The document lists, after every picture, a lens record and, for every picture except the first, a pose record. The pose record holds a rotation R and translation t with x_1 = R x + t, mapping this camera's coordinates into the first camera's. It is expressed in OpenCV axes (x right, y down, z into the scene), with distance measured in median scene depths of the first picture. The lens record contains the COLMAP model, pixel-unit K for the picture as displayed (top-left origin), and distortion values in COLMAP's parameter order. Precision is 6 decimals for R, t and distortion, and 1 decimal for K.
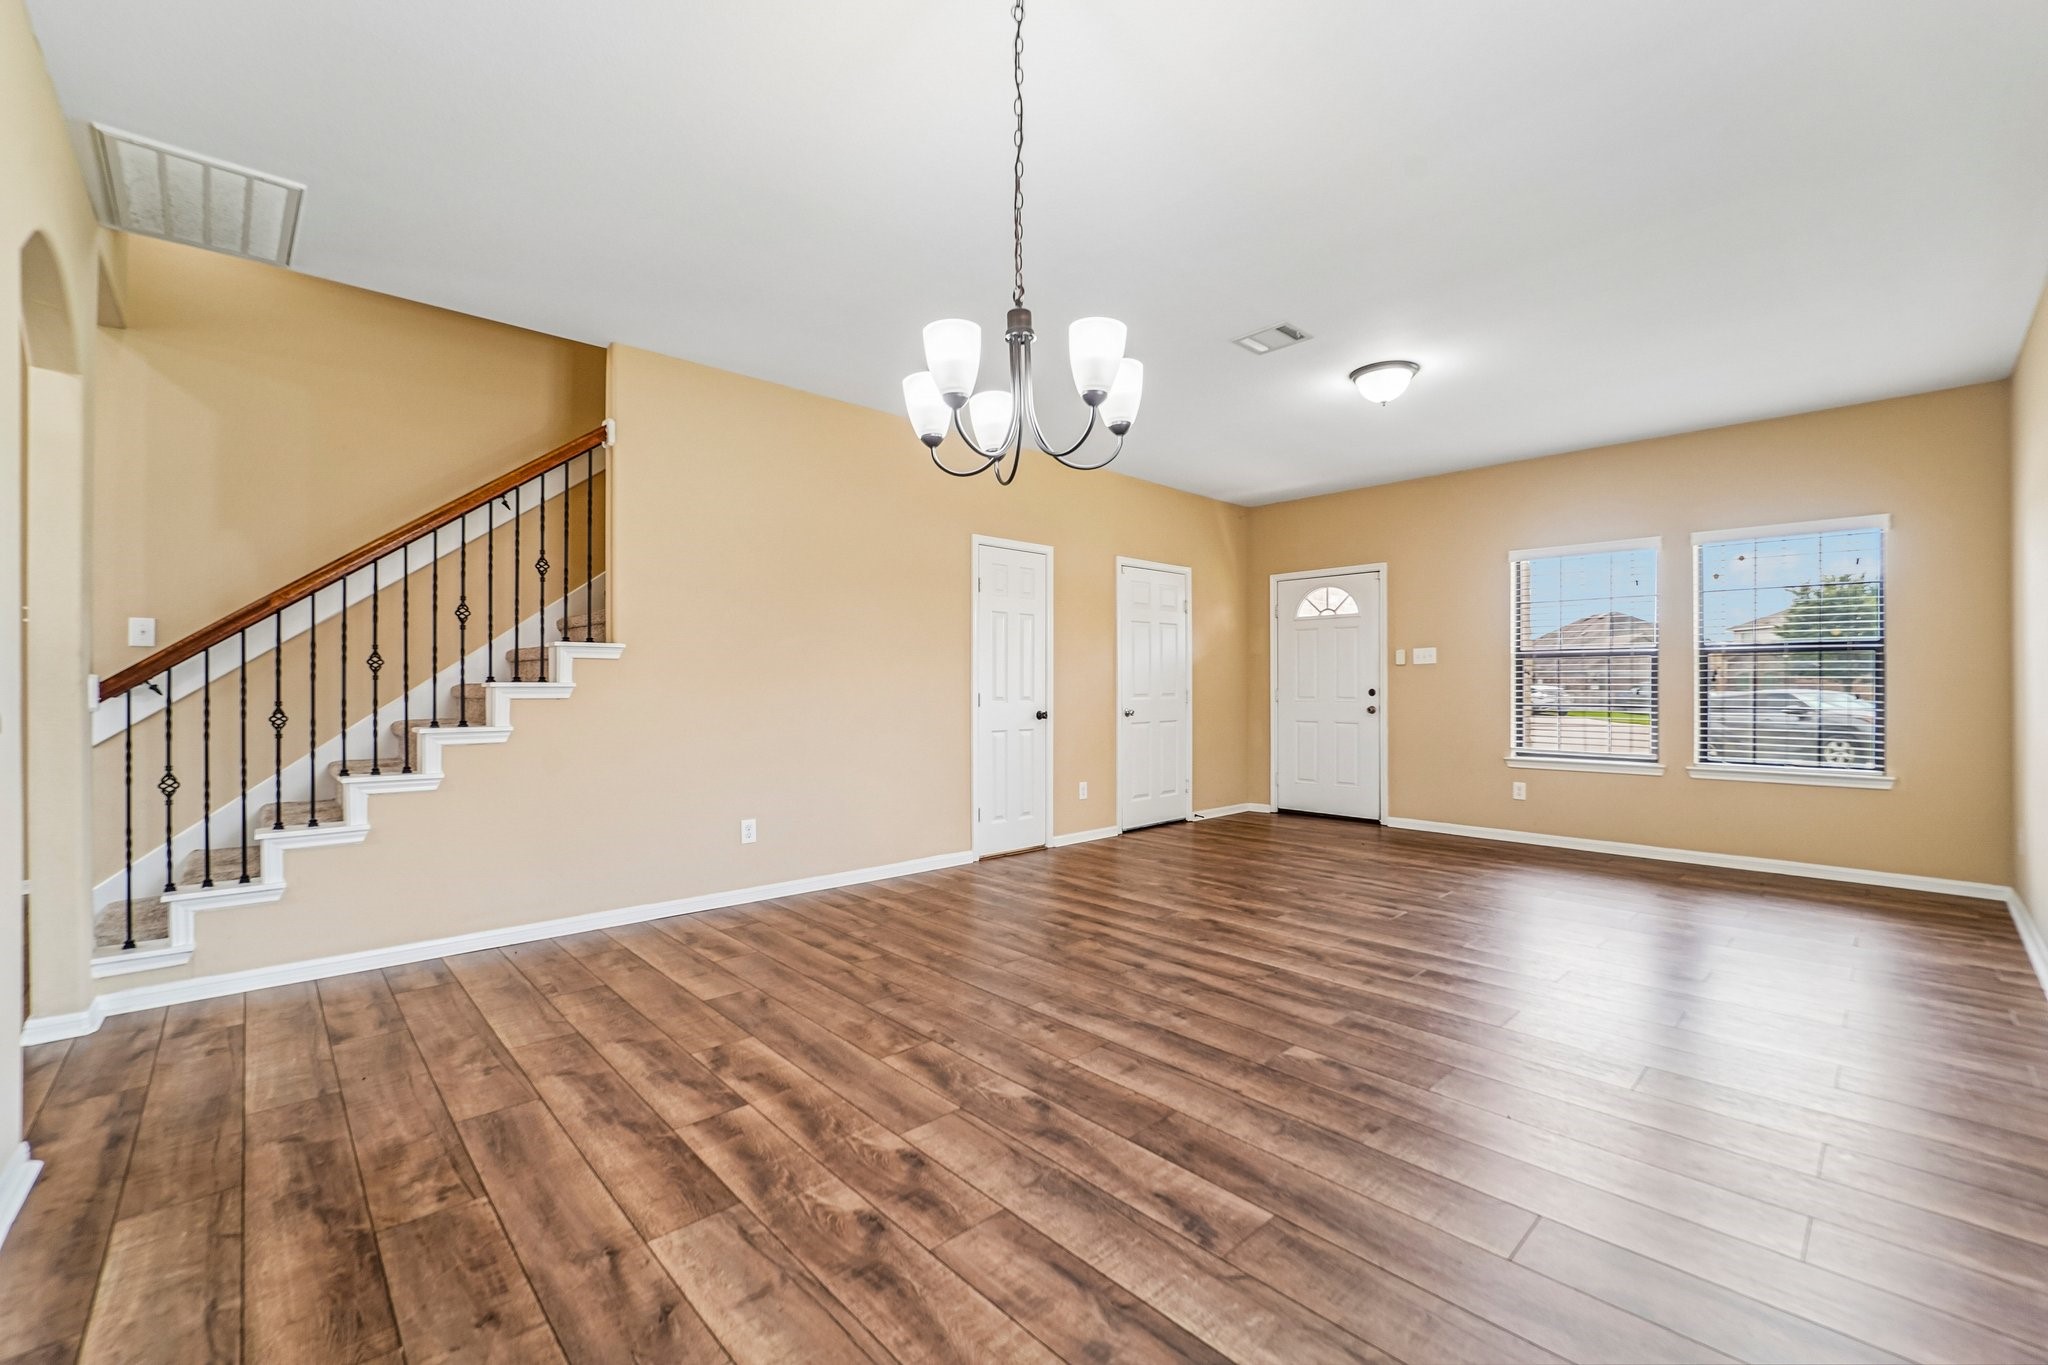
lens RADIAL K [[845.1, 0, 1029.2], [0, 845.1, 673.2], [0, 0, 1]] dist [-0.018522, 0.000560]
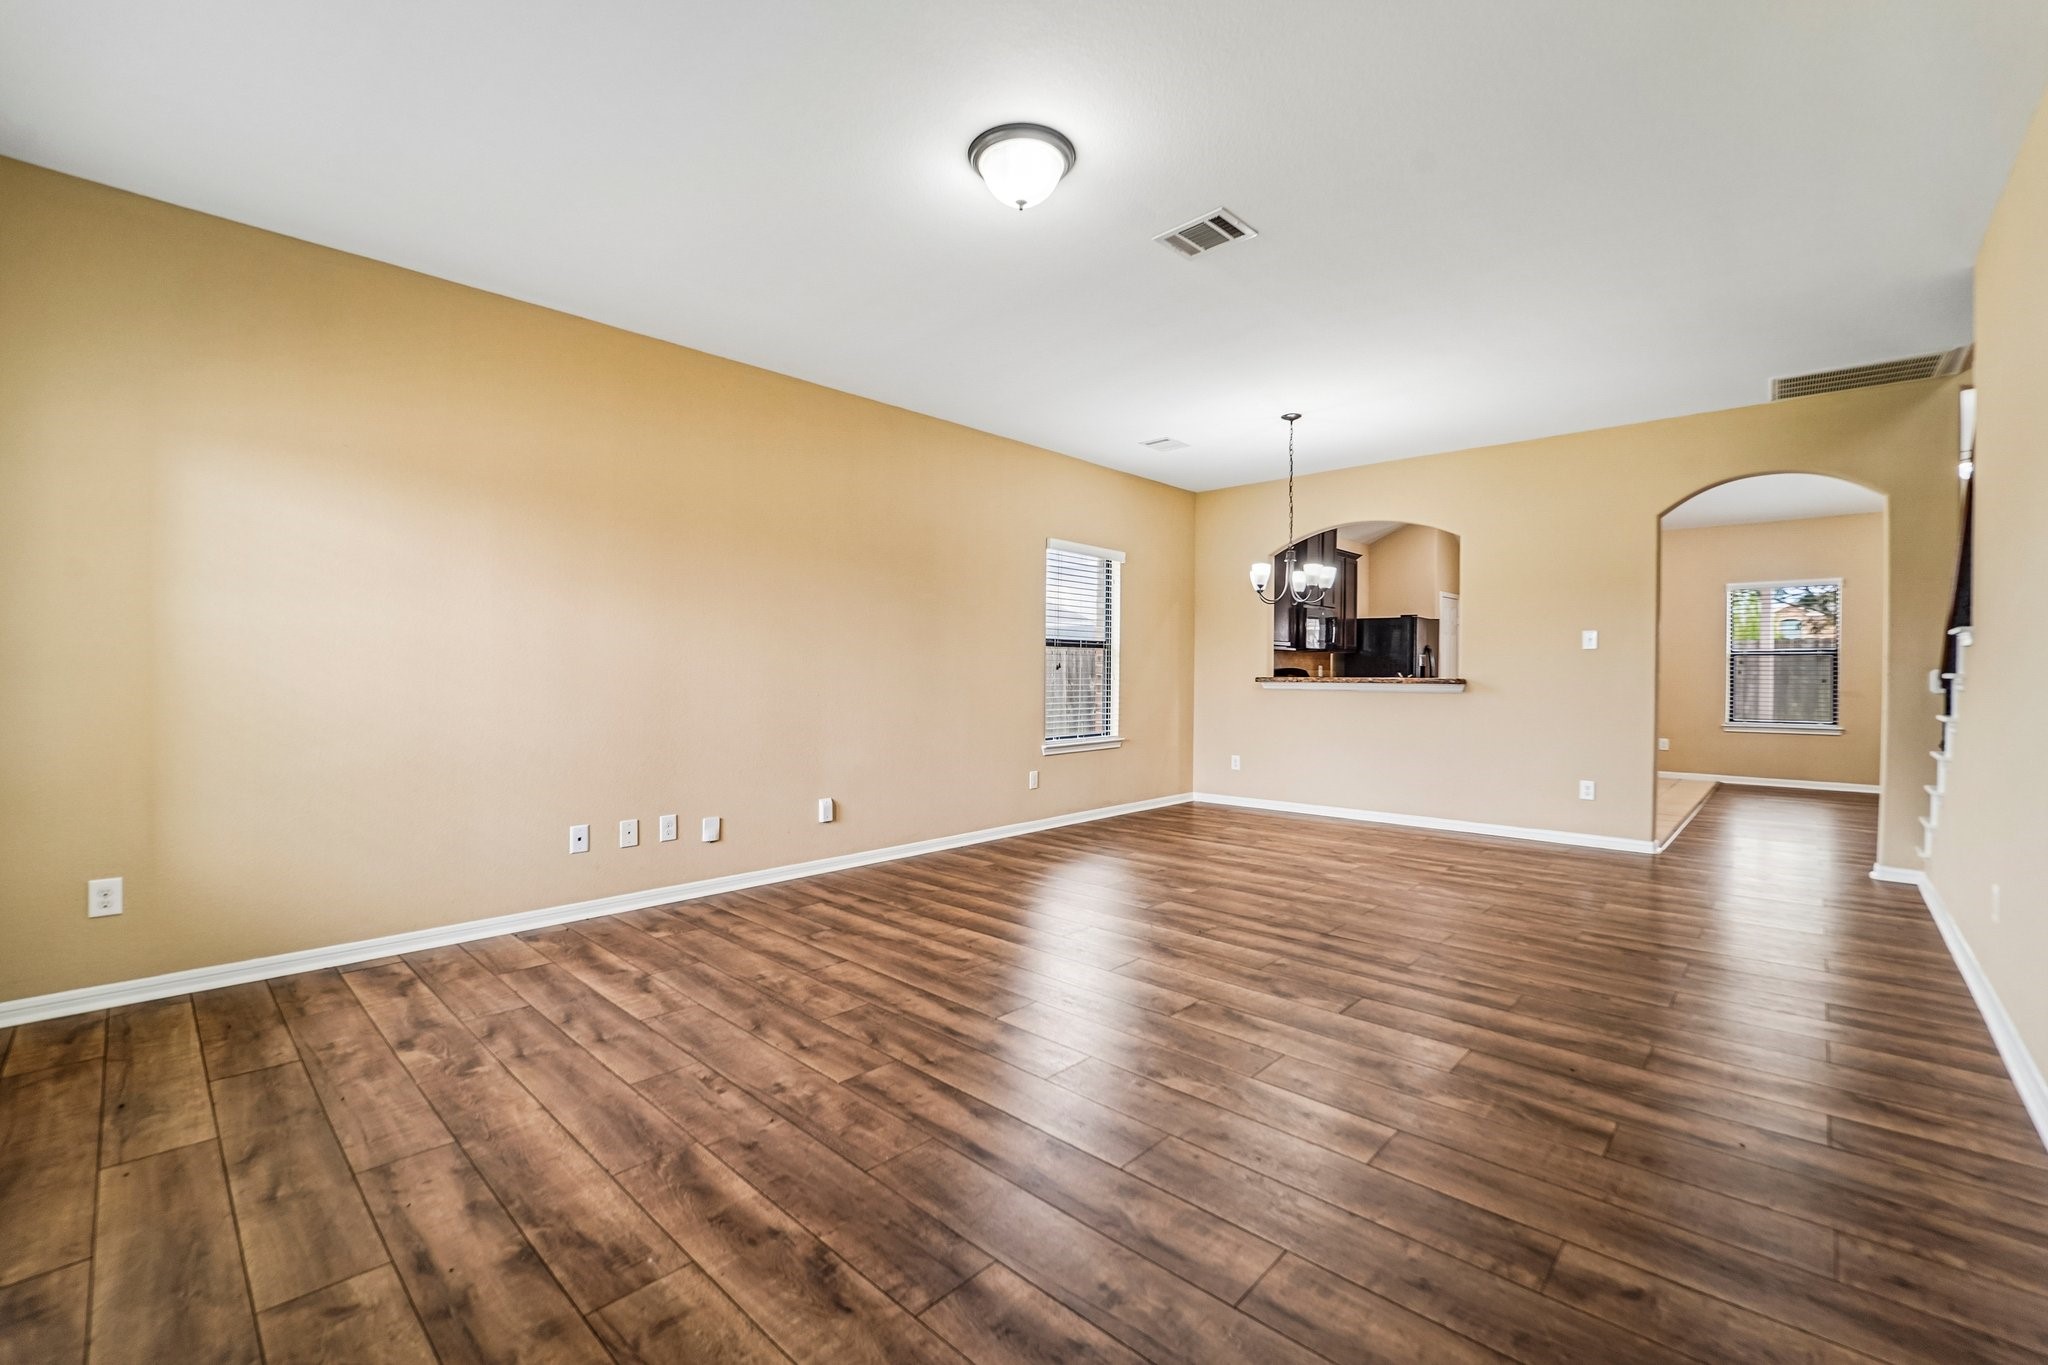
lens RADIAL K [[845.1, 0, 1028.0], [0, 845.1, 673.5], [0, 0, 1]] dist [-0.018522, 0.000560]
pose [[-0.998066, -0.006430, -0.061830, 0.733765], [-0.005542, 0.999879, -0.014524, 0.040882], [0.061916, -0.014153, -0.997981, 2.608681]]
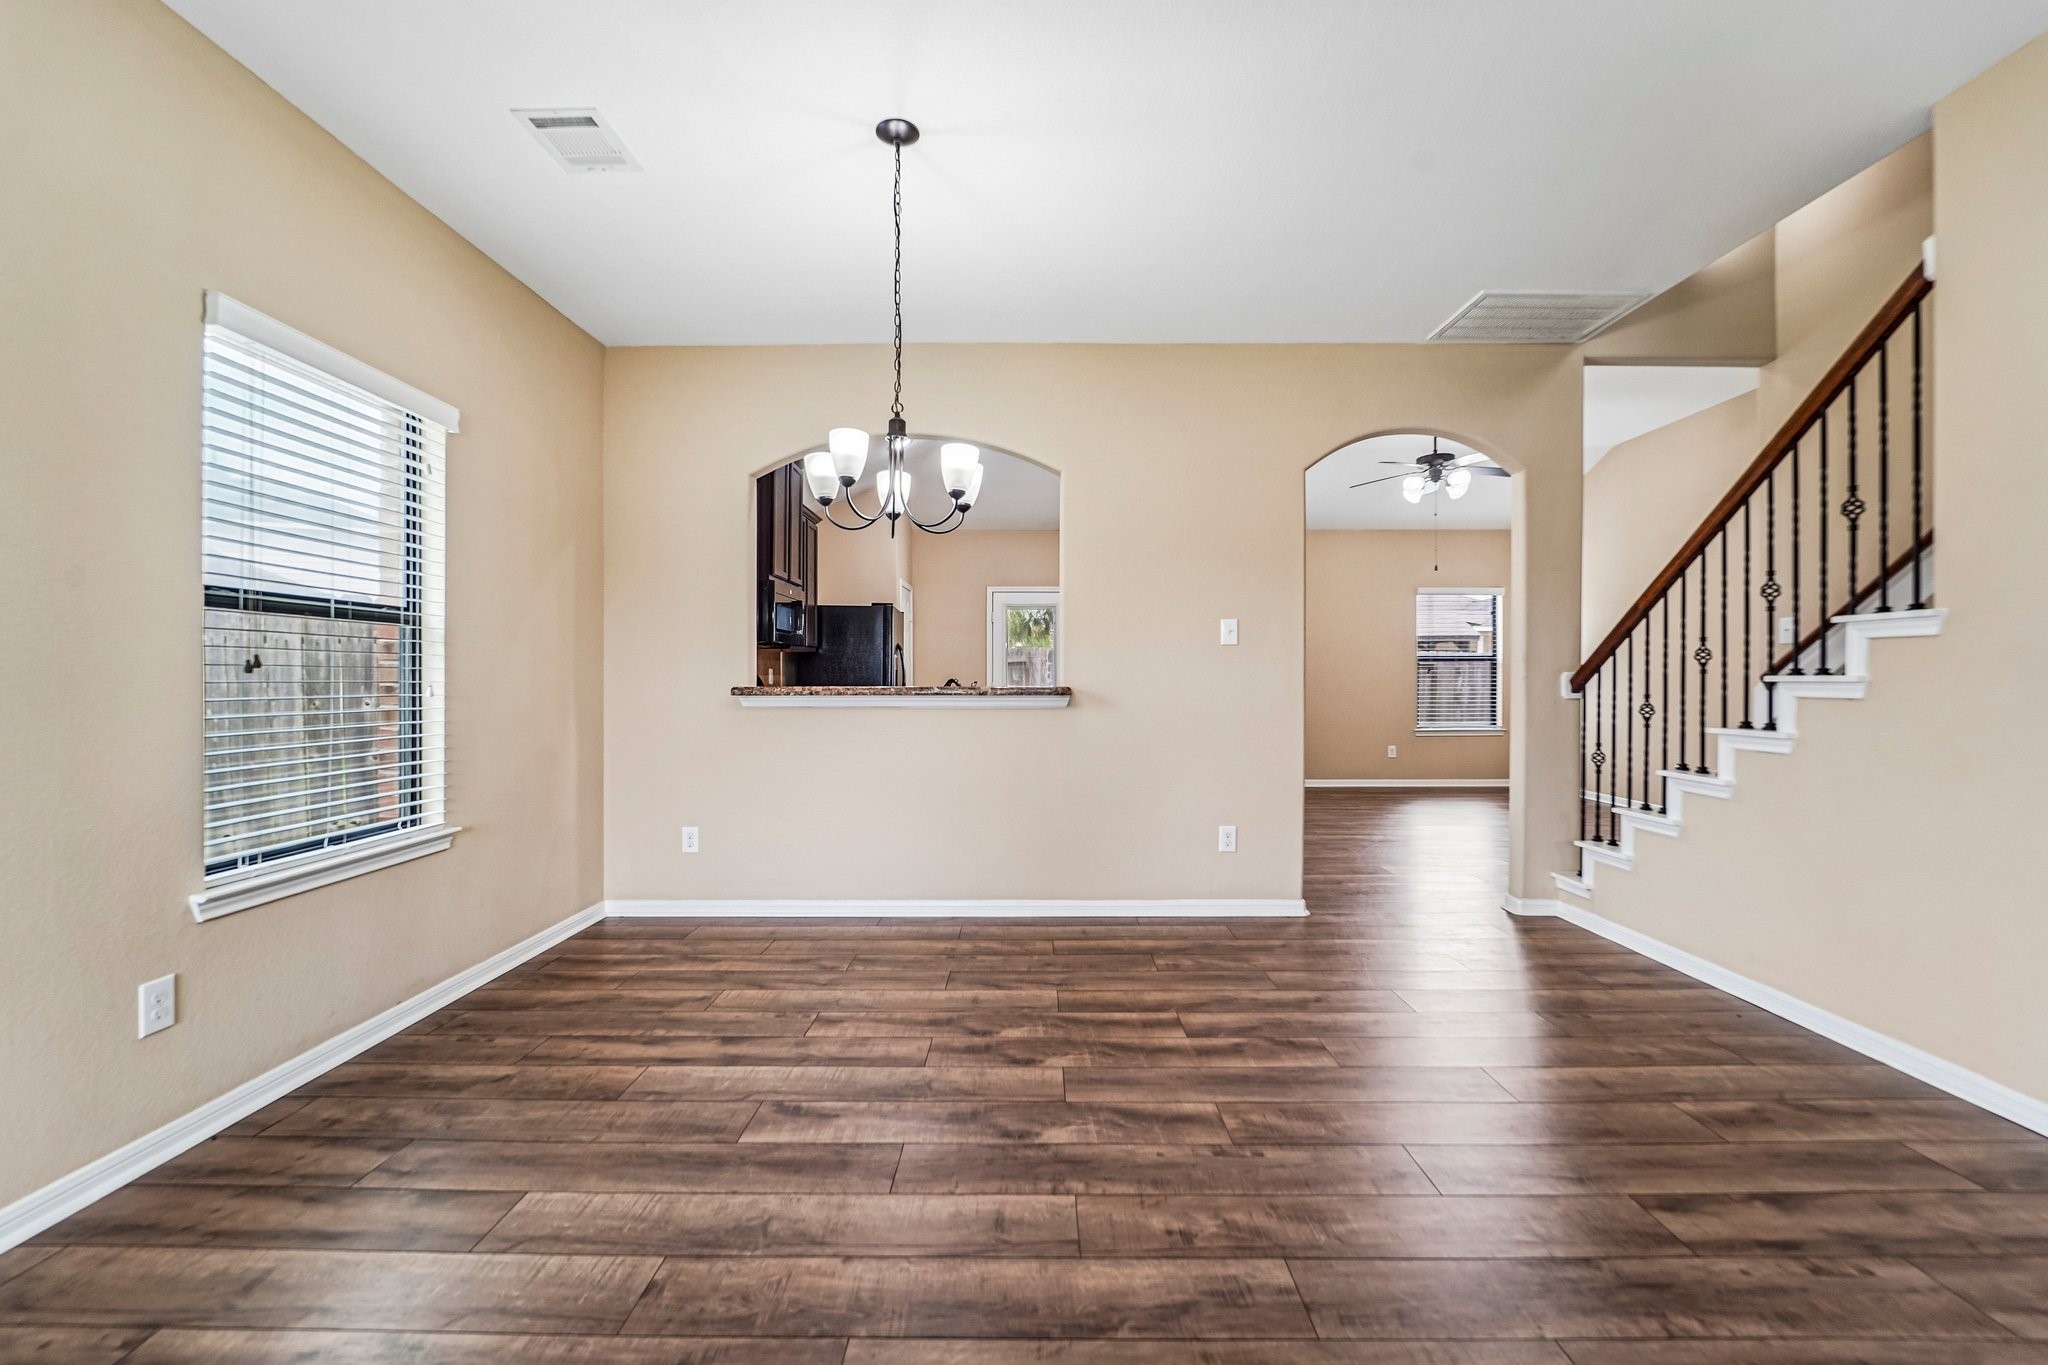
lens RADIAL K [[845.1, 0, 1023.9], [0, 845.1, 687.1], [0, 0, 1]] dist [-0.018522, 0.000560]
pose [[-0.694950, 0.004434, -0.719045, 0.565113], [0.010275, 0.999940, -0.003765, 0.020866], [0.718985, -0.010005, -0.694954, 1.397959]]
